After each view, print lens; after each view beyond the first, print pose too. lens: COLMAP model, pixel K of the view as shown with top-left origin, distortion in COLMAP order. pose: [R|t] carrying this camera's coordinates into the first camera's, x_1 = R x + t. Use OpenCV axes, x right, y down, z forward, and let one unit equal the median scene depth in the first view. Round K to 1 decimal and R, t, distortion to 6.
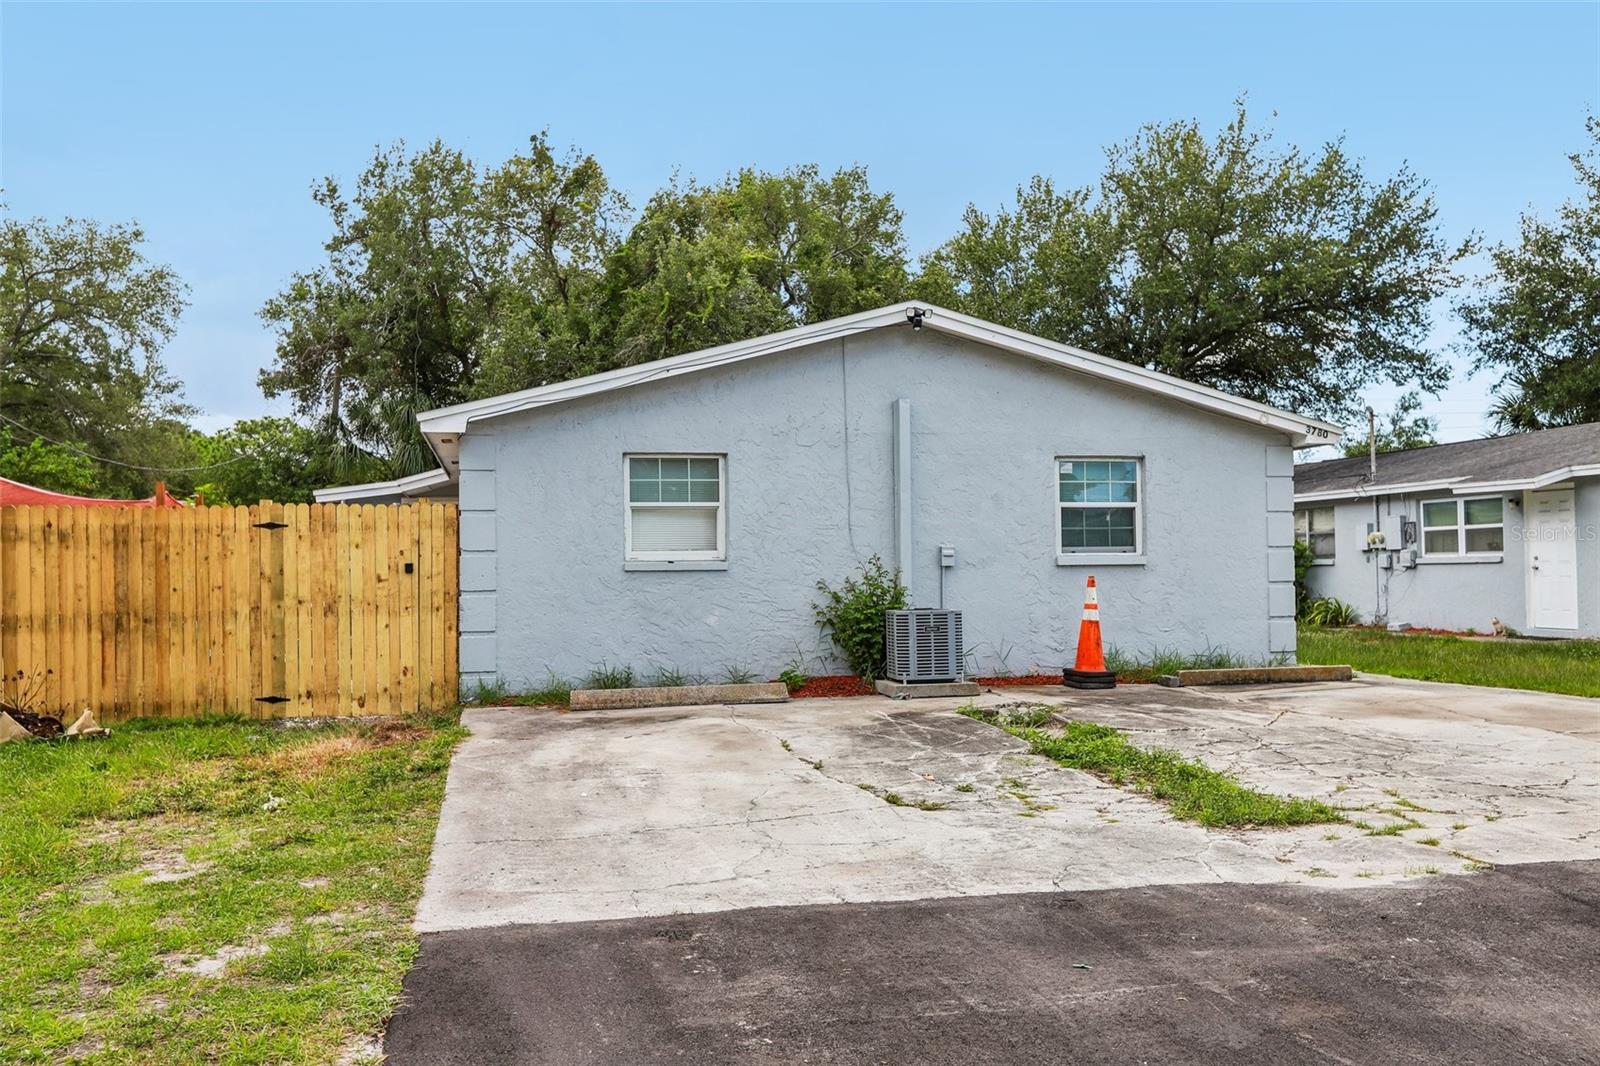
lens RADIAL K [[1255.7, 0, 800.0], [0, 1255.7, 533.0], [0, 0, 1]] dist [0.003249, 0.002791]
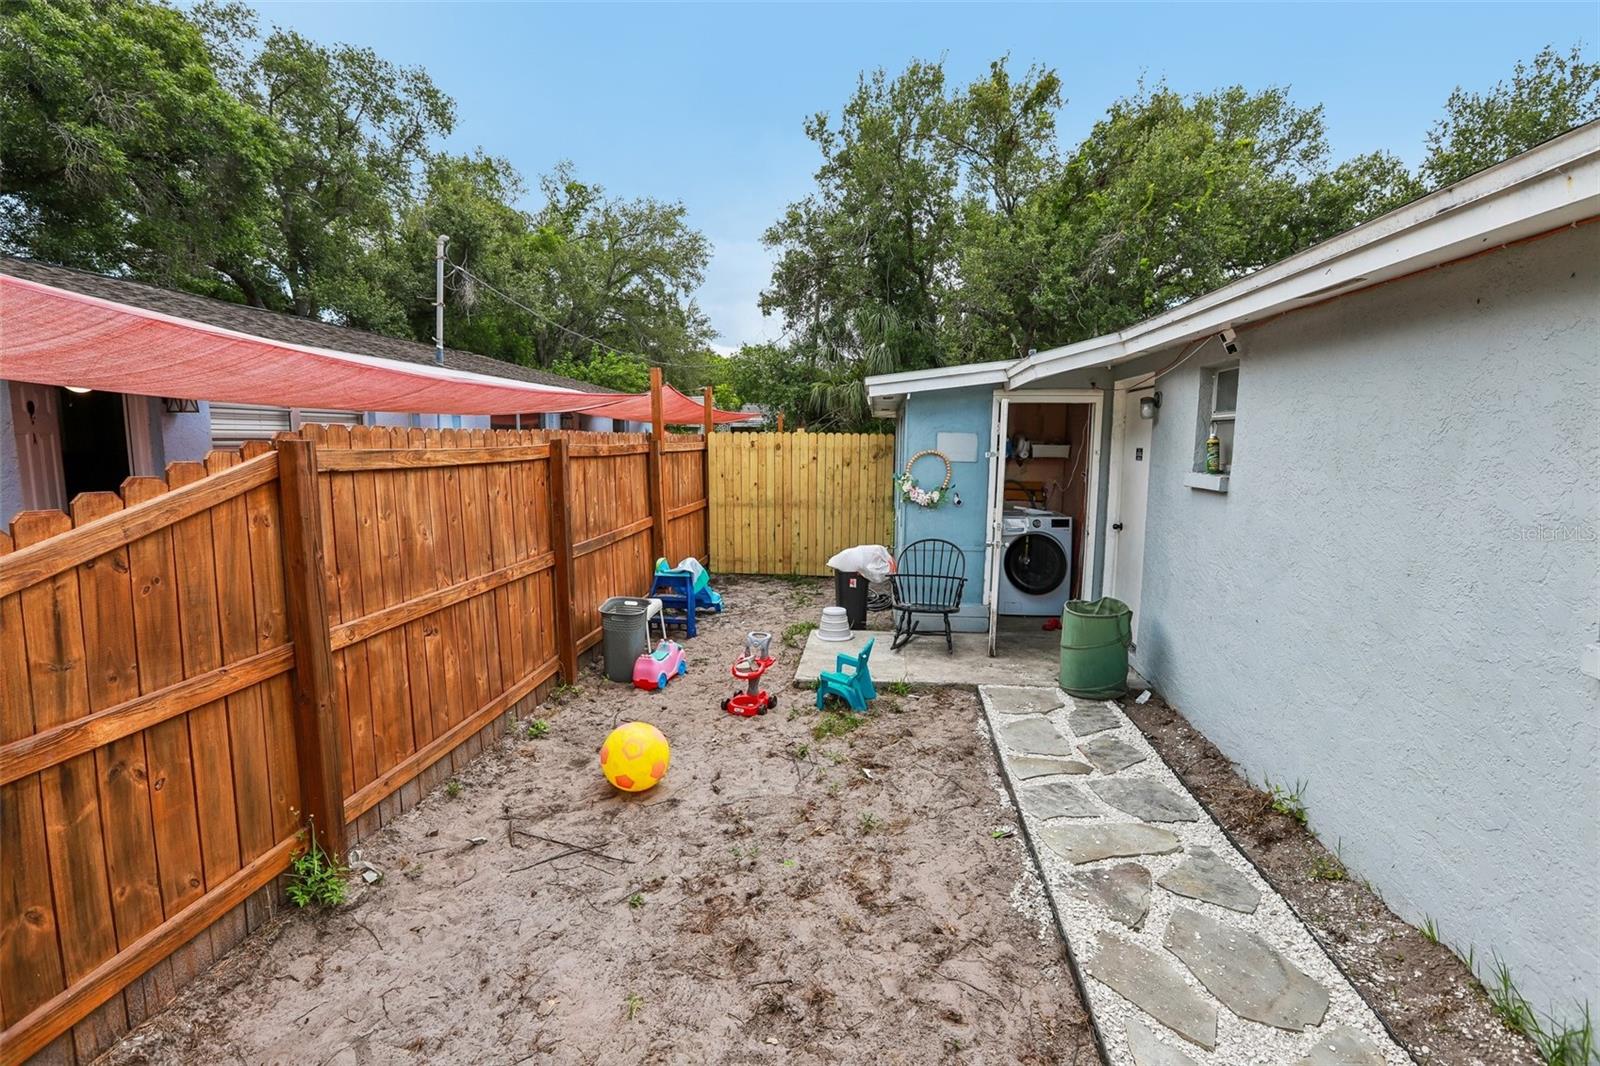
lens RADIAL K [[756.8, 0, 800.0], [0, 756.8, 533.0], [0, 0, 1]] dist [0.000453, 0.000107]
pose [[0.941995, 0.072956, -0.327601, -0.128712], [-0.023976, 0.988223, 0.151132, -0.005582], [0.334769, -0.134511, 0.932650, 0.278162]]
